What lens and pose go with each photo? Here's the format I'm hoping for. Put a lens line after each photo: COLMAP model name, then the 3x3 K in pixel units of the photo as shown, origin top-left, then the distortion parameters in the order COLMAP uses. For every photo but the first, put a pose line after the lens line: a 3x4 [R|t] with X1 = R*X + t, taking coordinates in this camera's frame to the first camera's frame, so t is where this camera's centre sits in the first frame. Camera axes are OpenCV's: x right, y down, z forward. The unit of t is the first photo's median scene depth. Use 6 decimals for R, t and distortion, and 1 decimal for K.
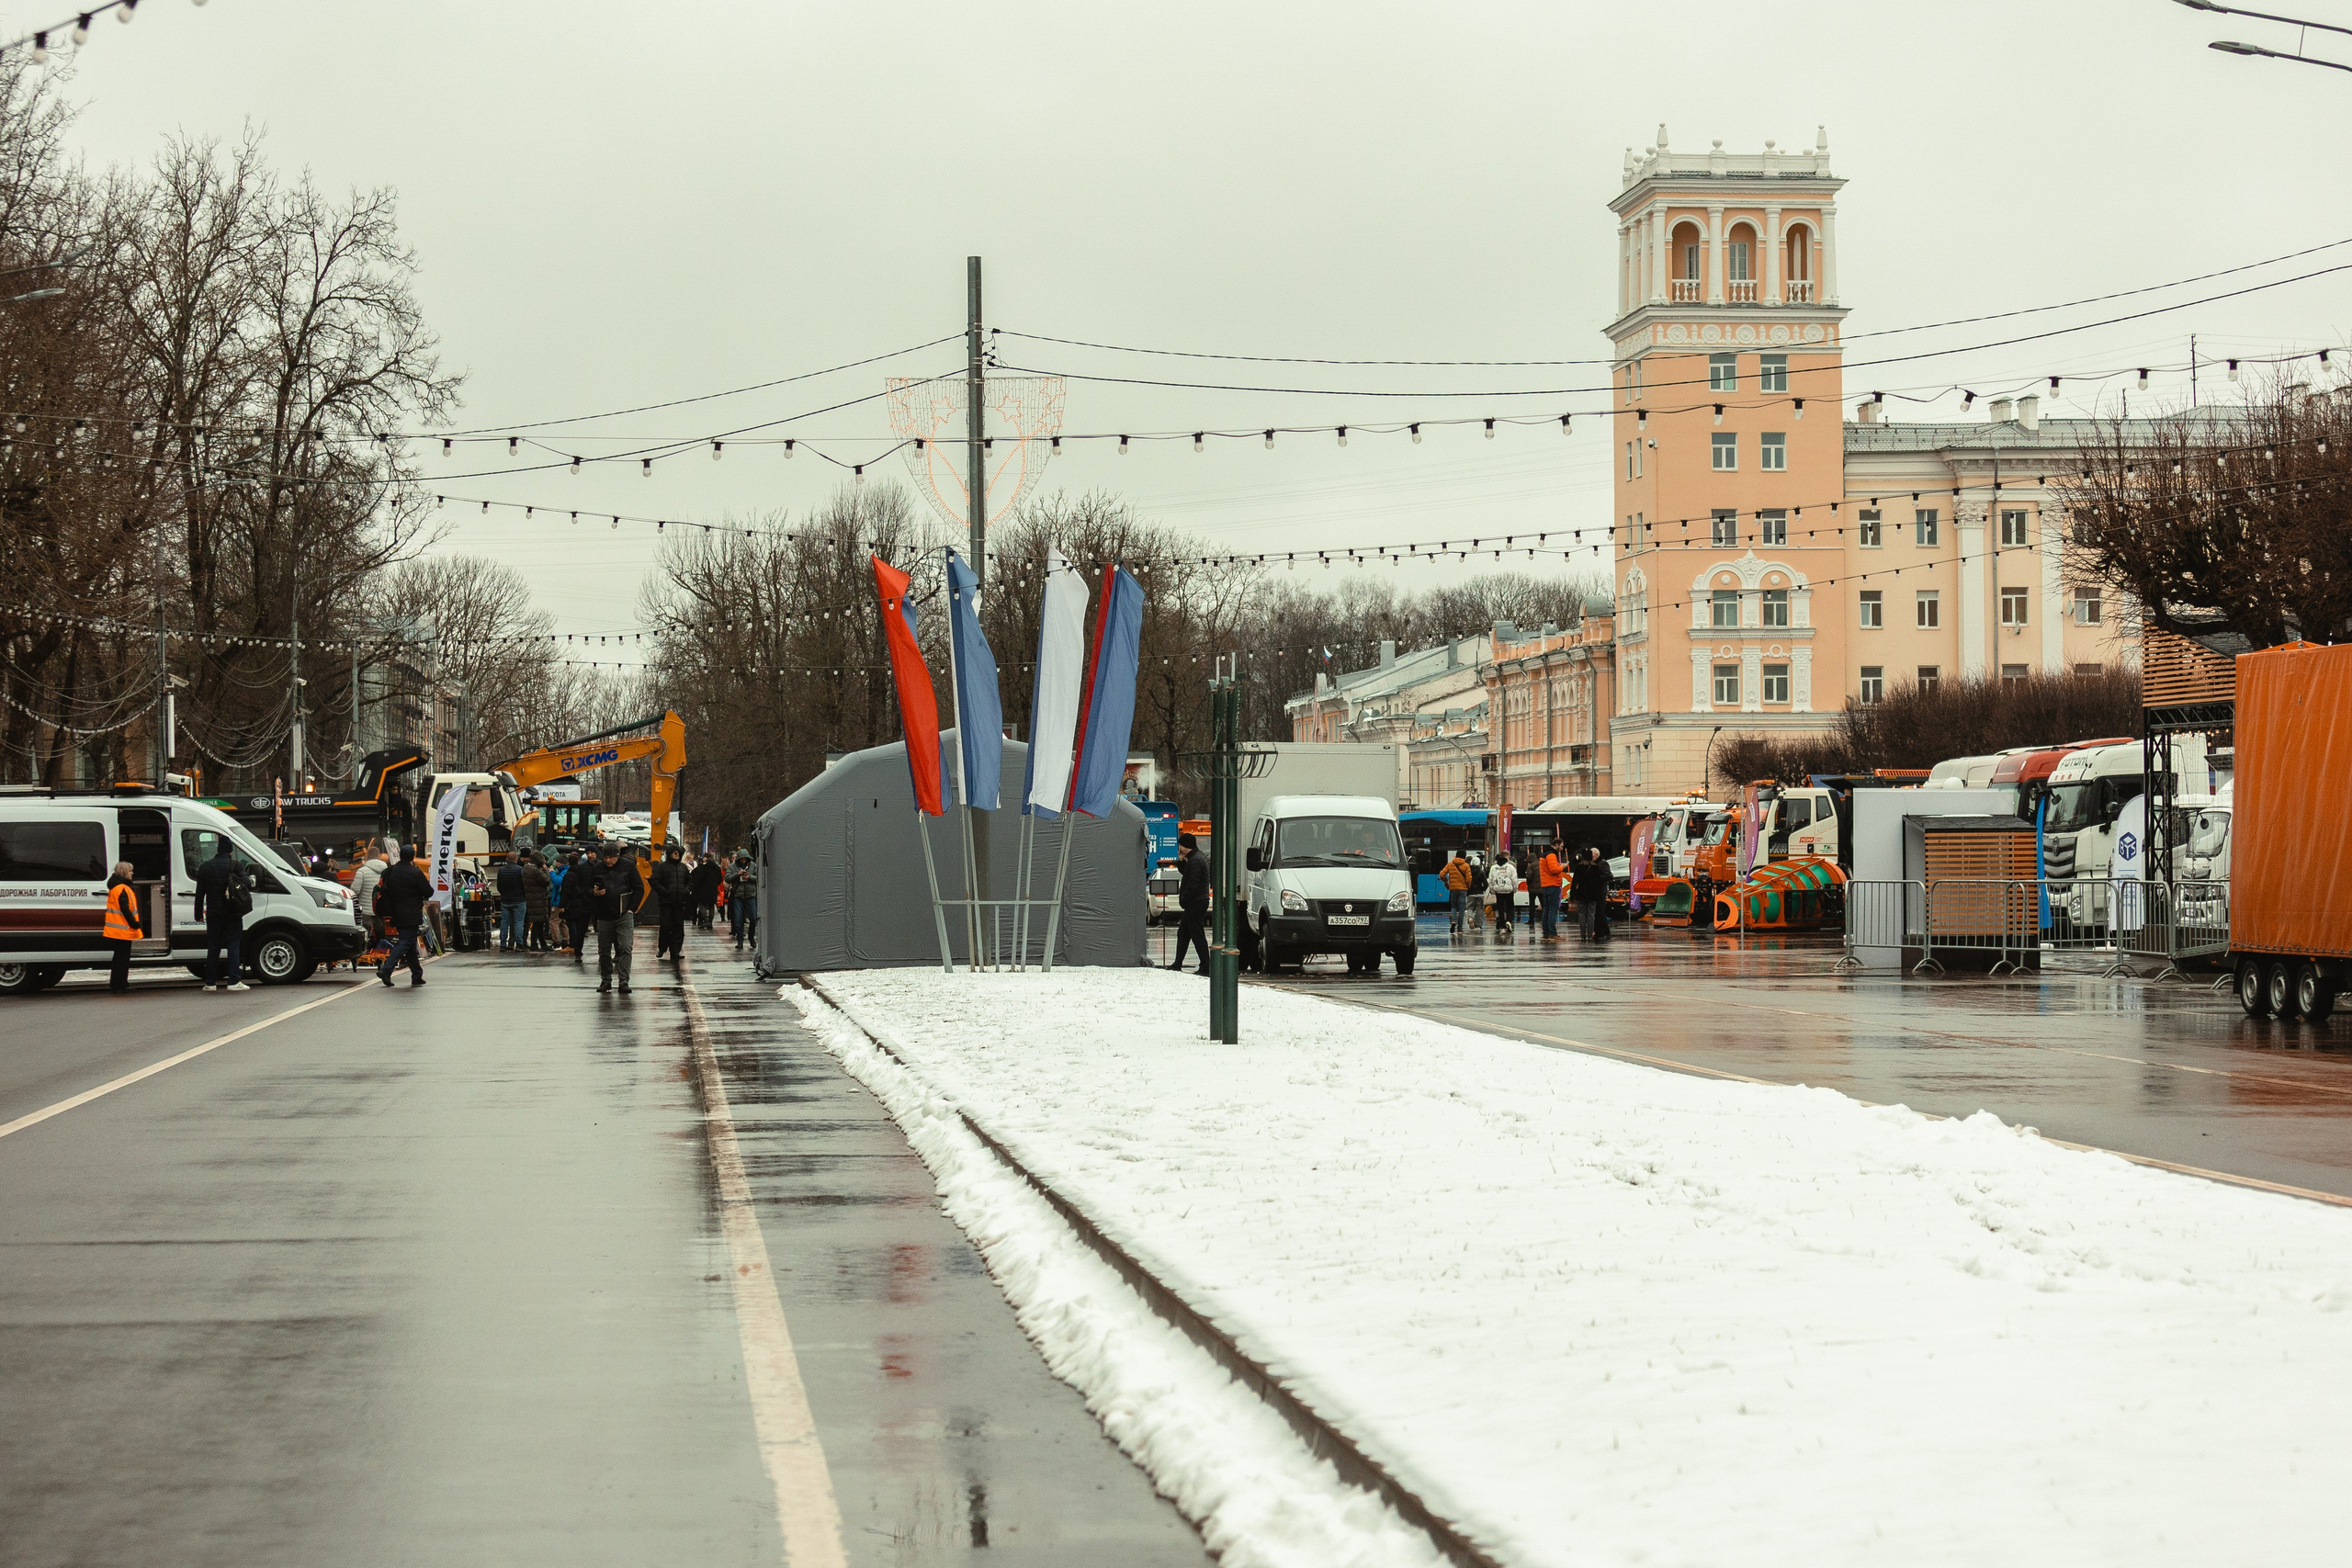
lens RADIAL K [[4709.1, 0, 1175.6], [0, 4709.1, 785.4], [0, 0, 1]] dist [0.038726, 0.000000]
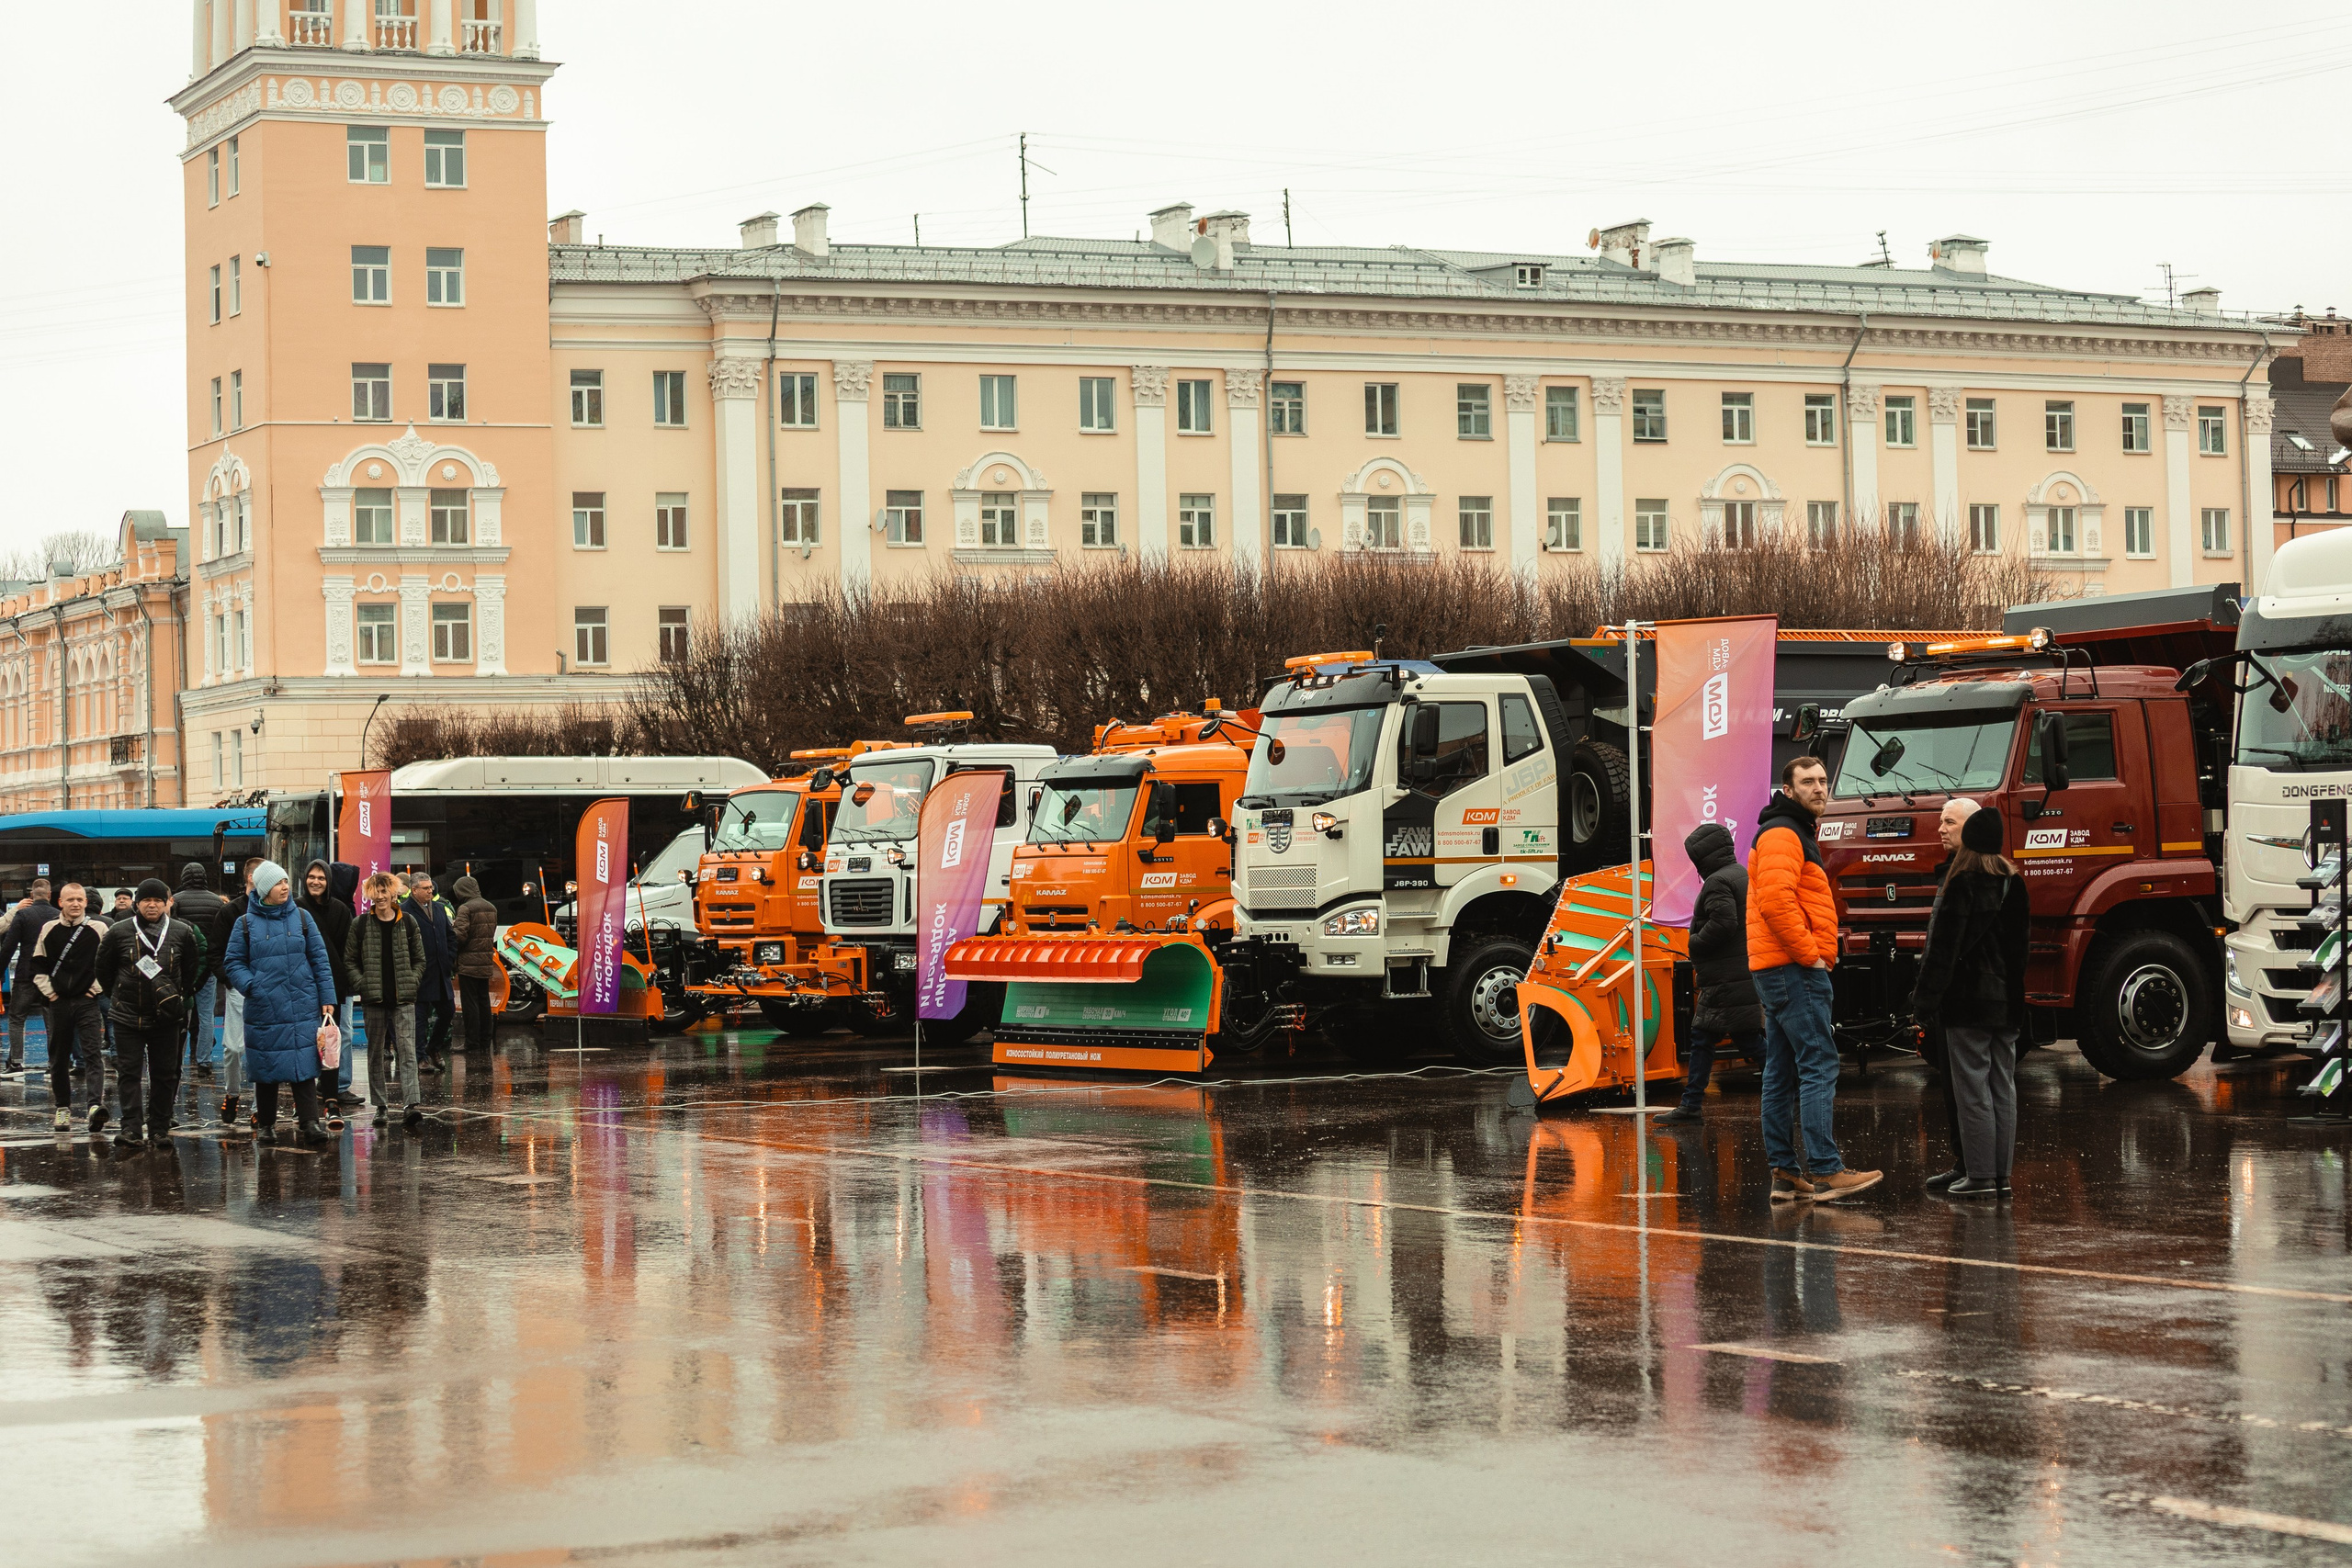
lens RADIAL K [[4935.4, 0, 1177.9], [0, 4935.4, 784.5], [0, 0, 1]] dist [-0.172558, 0.000000]
pose [[0.942051, -0.009600, 0.335332, -0.005978], [0.012864, 0.999889, -0.007513, 0.005790], [-0.335222, 0.011391, 0.942070, 0.326921]]
